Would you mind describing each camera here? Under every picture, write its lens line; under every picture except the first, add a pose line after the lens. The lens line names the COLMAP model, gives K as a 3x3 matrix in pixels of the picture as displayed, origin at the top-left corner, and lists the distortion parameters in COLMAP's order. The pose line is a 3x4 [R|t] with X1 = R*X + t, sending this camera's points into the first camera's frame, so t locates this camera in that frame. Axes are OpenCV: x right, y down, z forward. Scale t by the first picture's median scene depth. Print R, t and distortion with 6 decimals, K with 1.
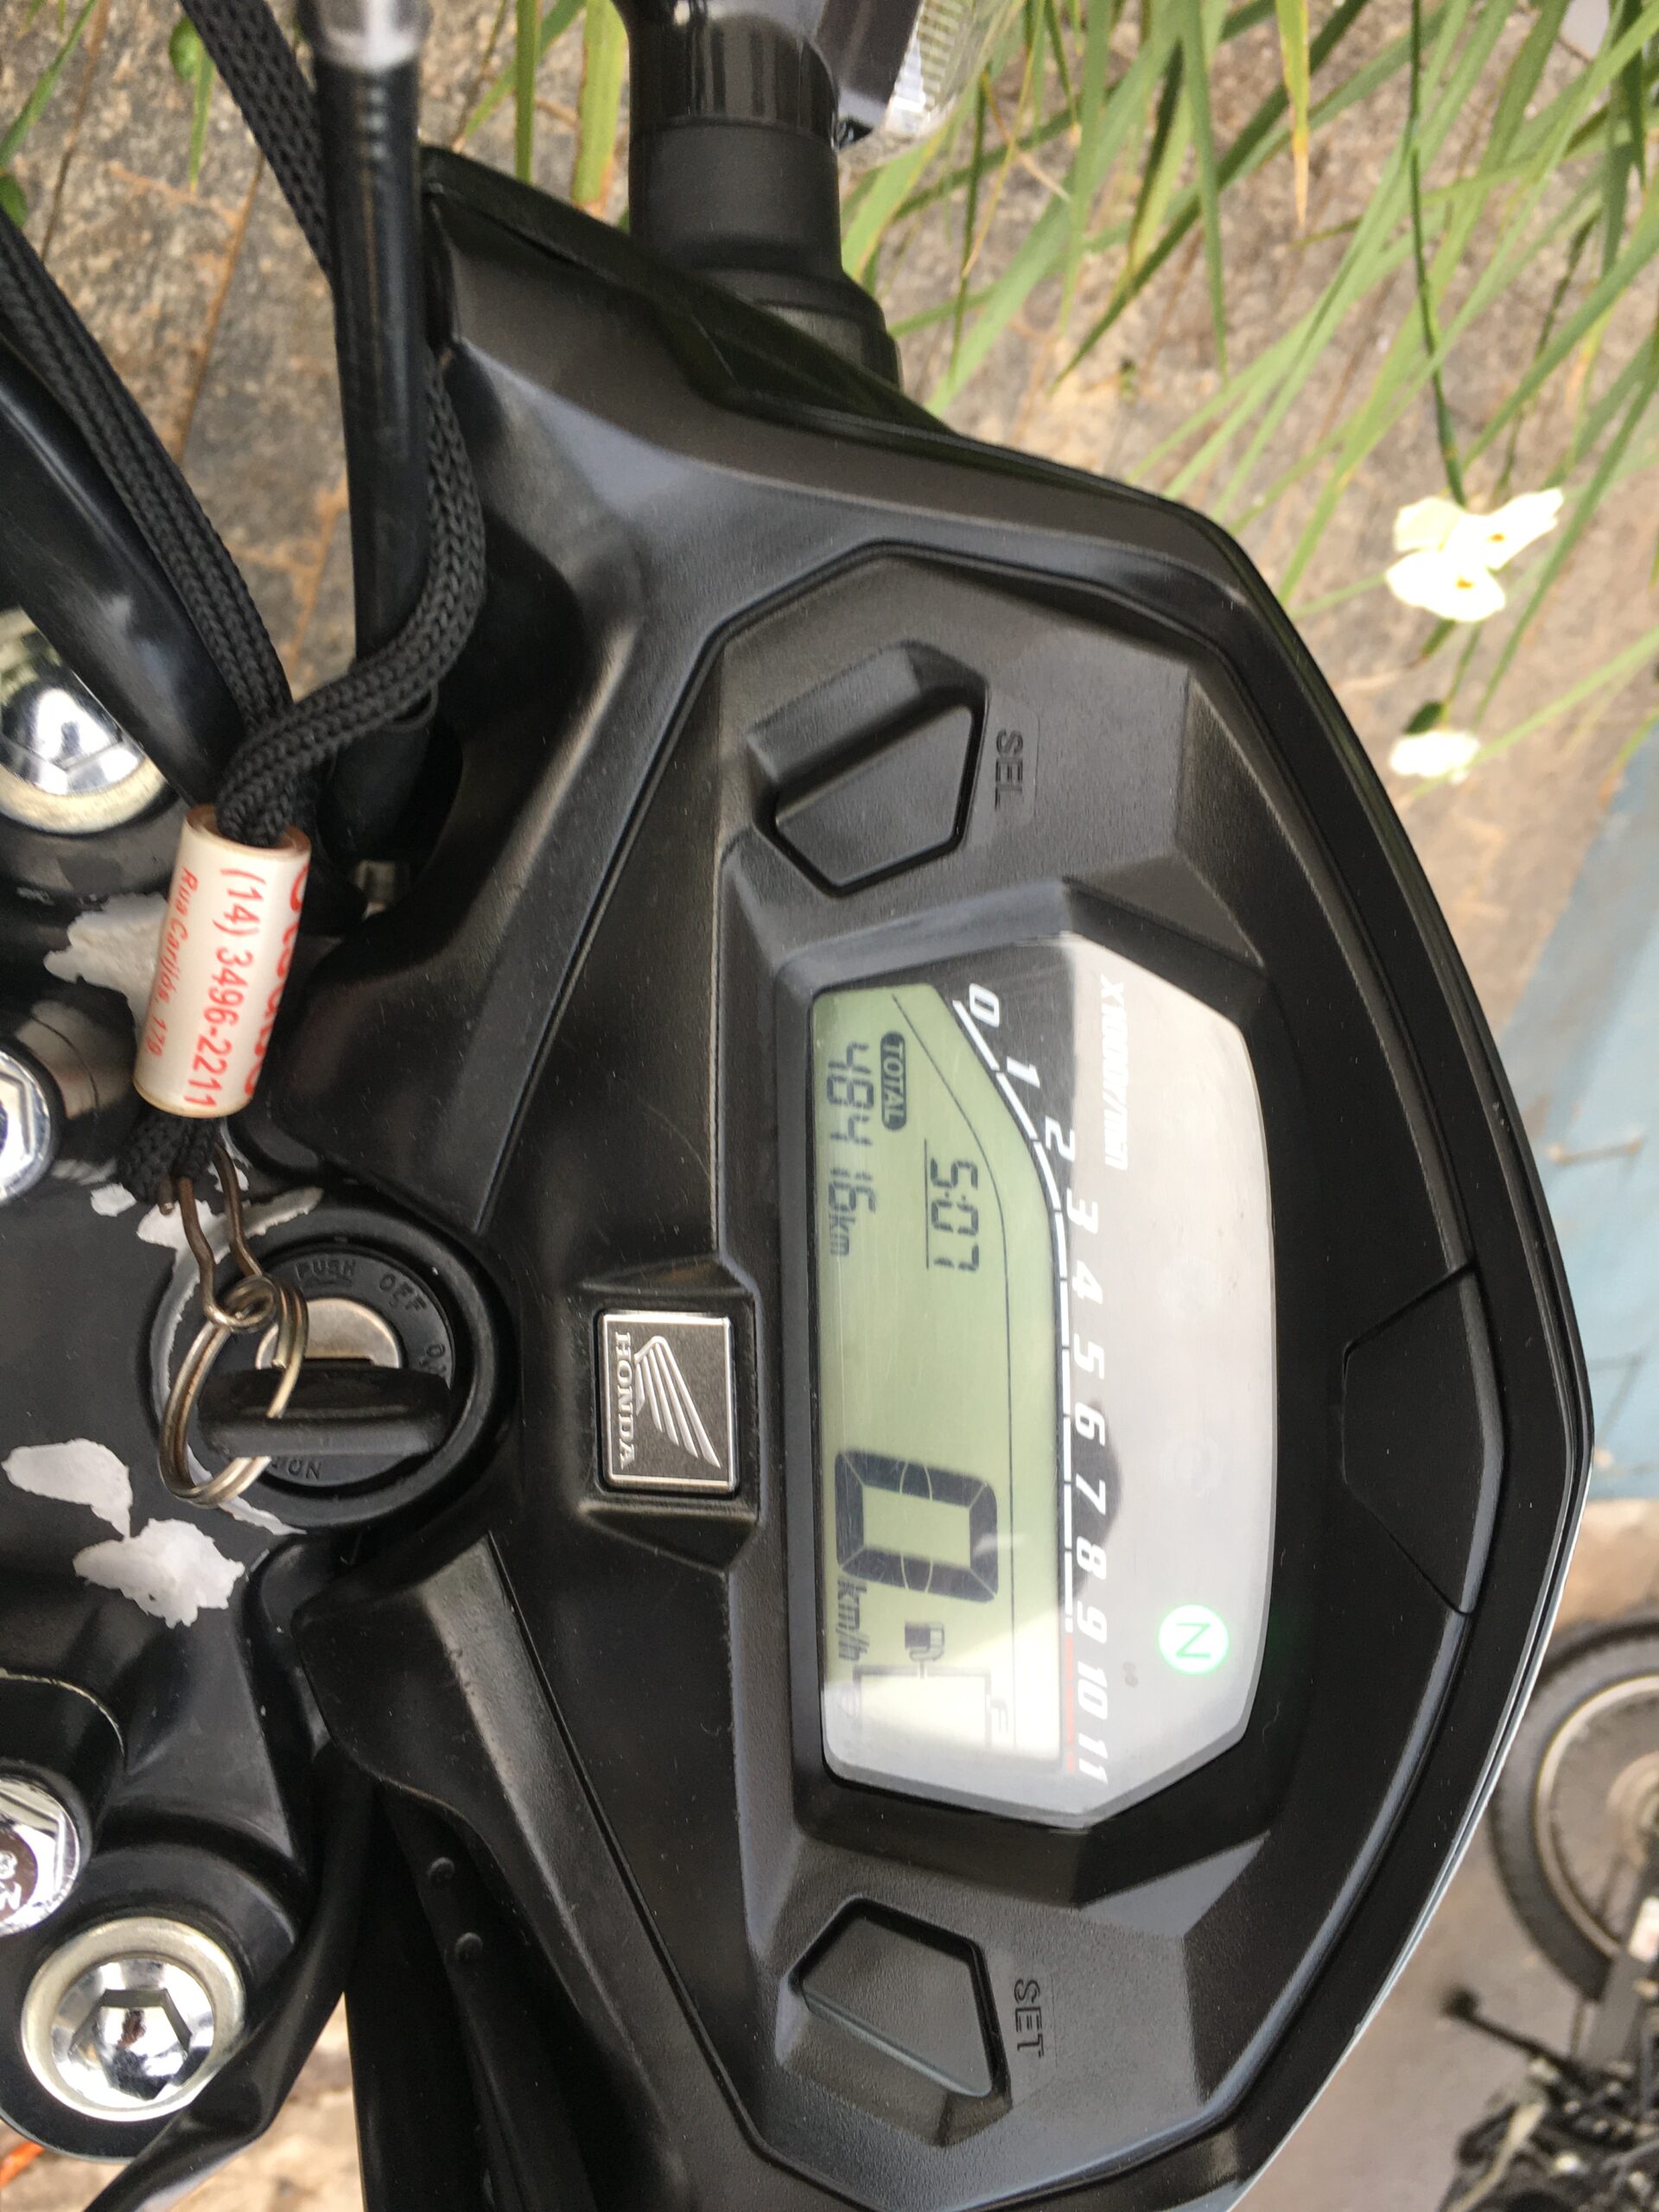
lens RADIAL K [[1971.5, 0, 833.7], [0, 1971.5, 1171.8], [0, 0, 1]] dist [0.082237, -0.142890]
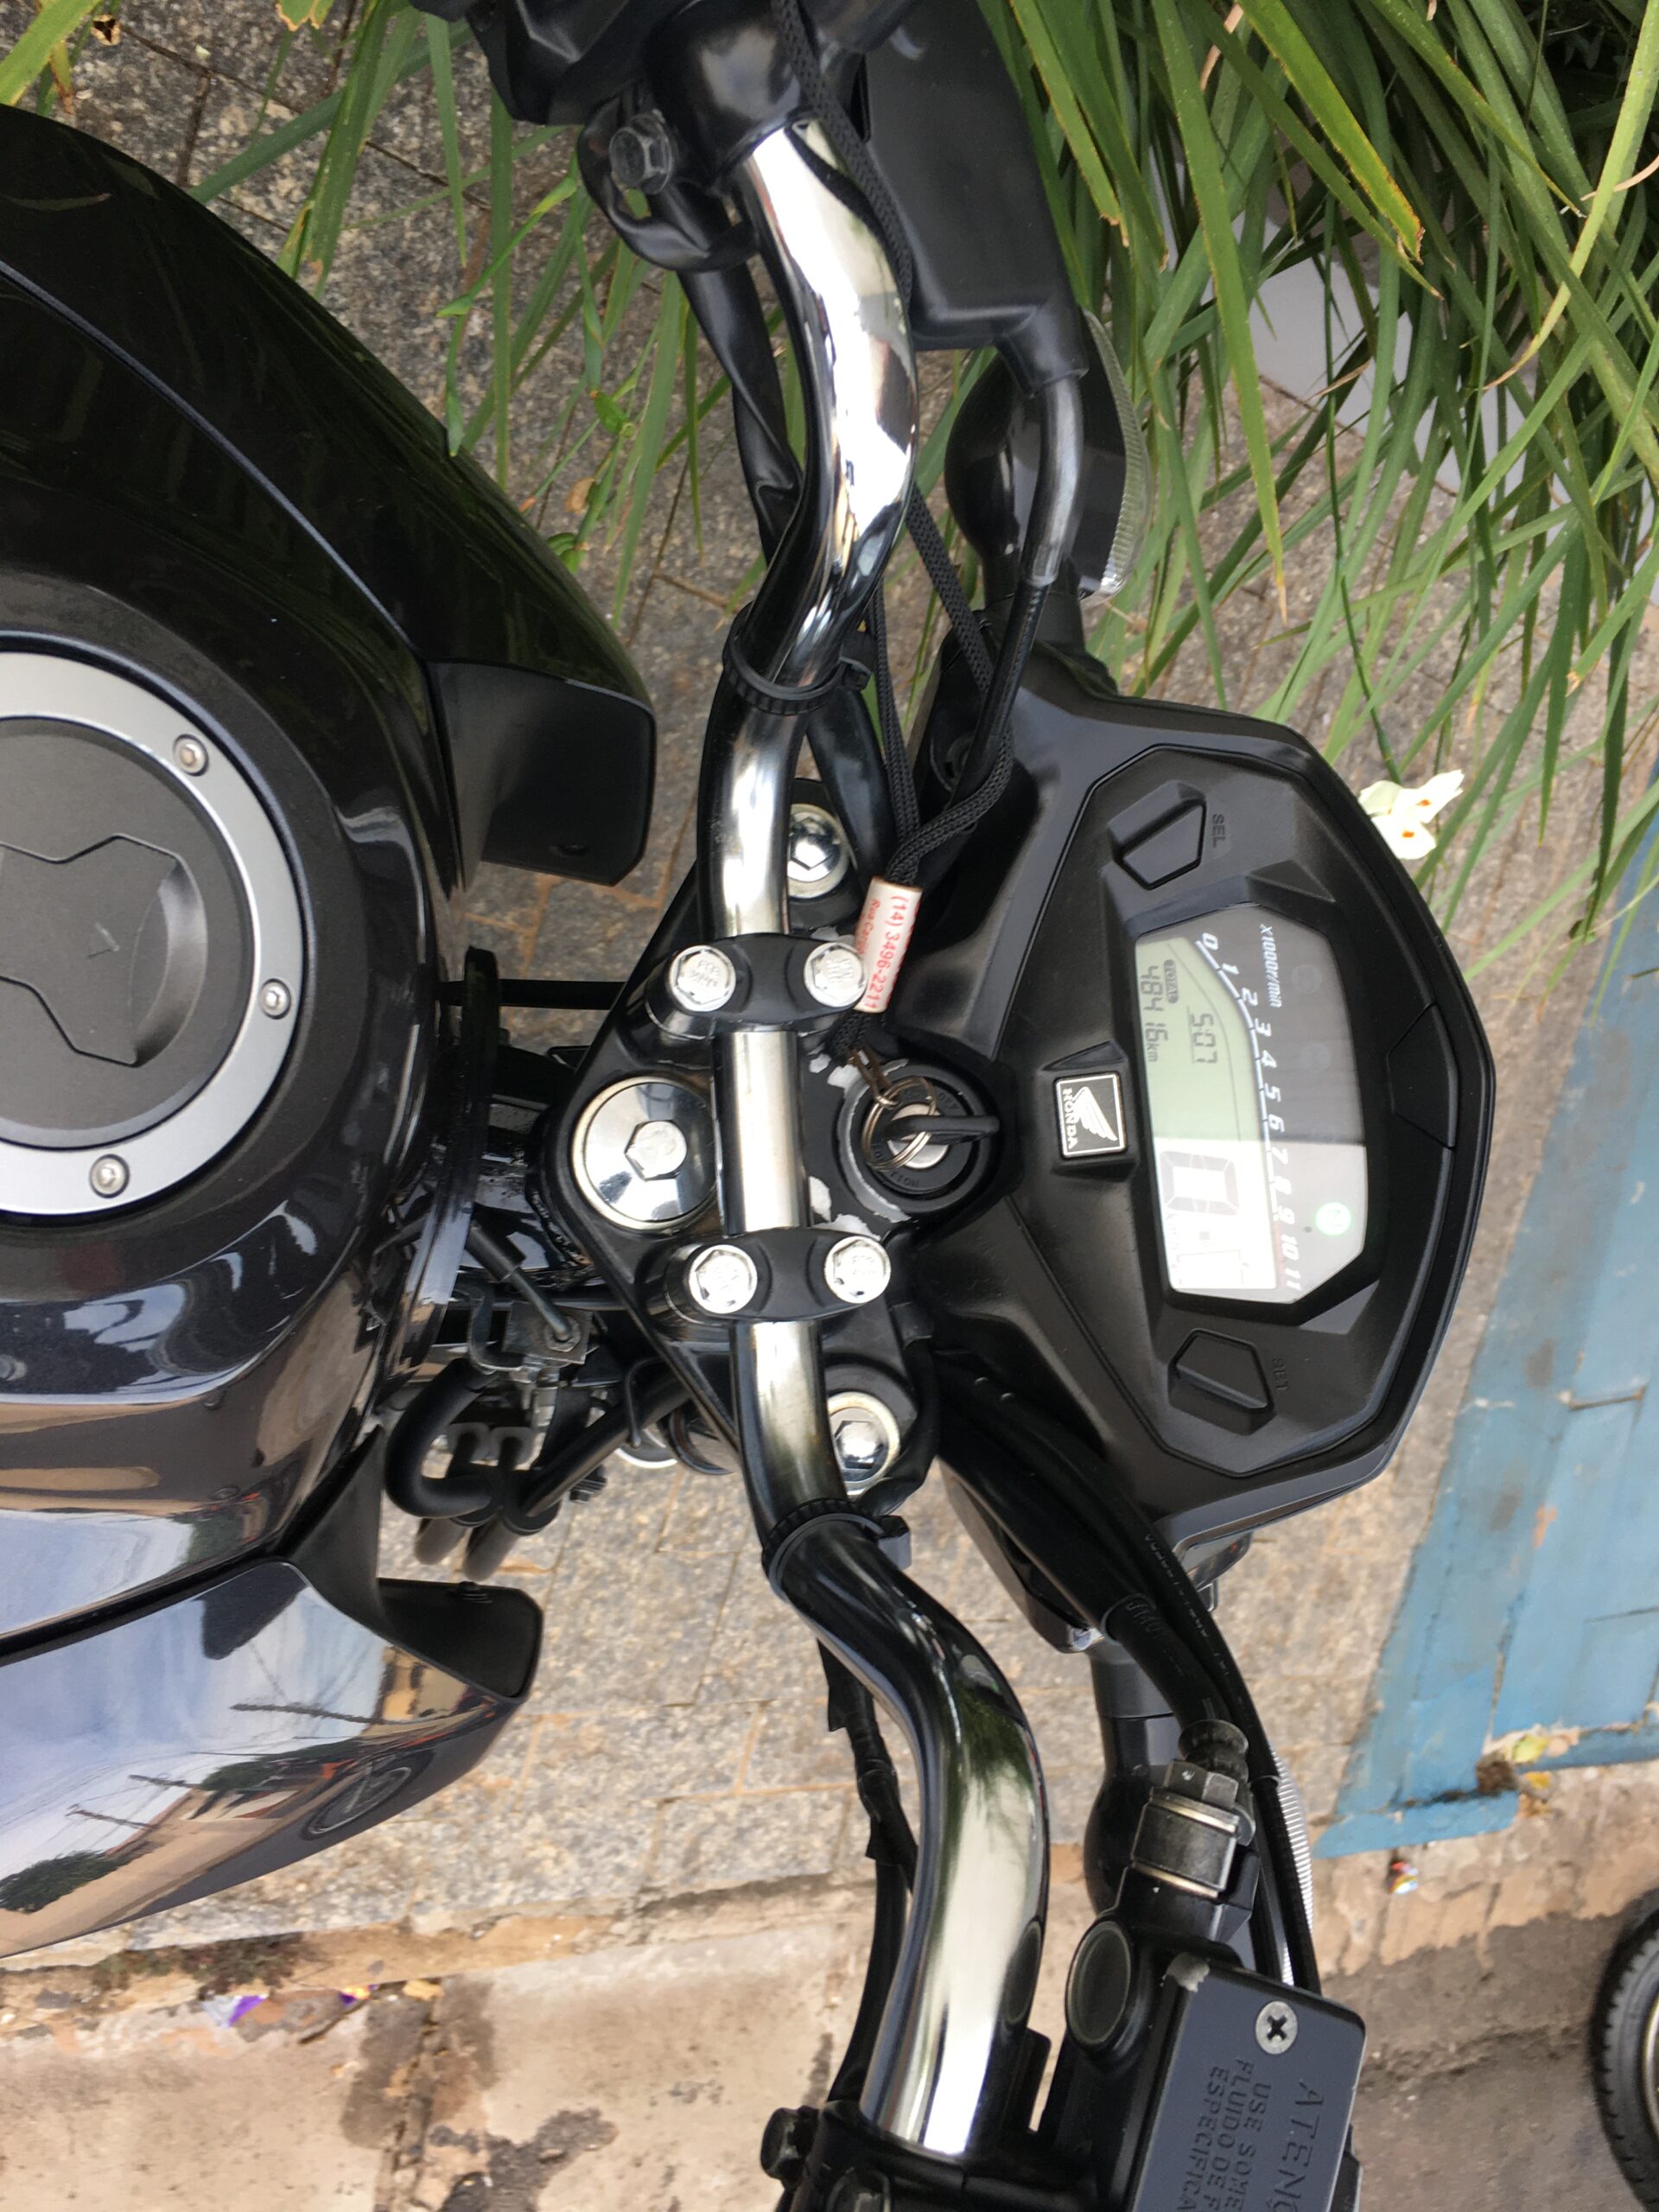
lens RADIAL K [[1971.5, 0, 833.7], [0, 1971.5, 1171.8], [0, 0, 1]] dist [0.082237, -0.142890]
pose [[0.997588, -0.069394, 0.001574, -0.361246], [0.068357, 0.978237, -0.195908, 0.565462], [0.012055, 0.195543, 0.980621, -1.132938]]
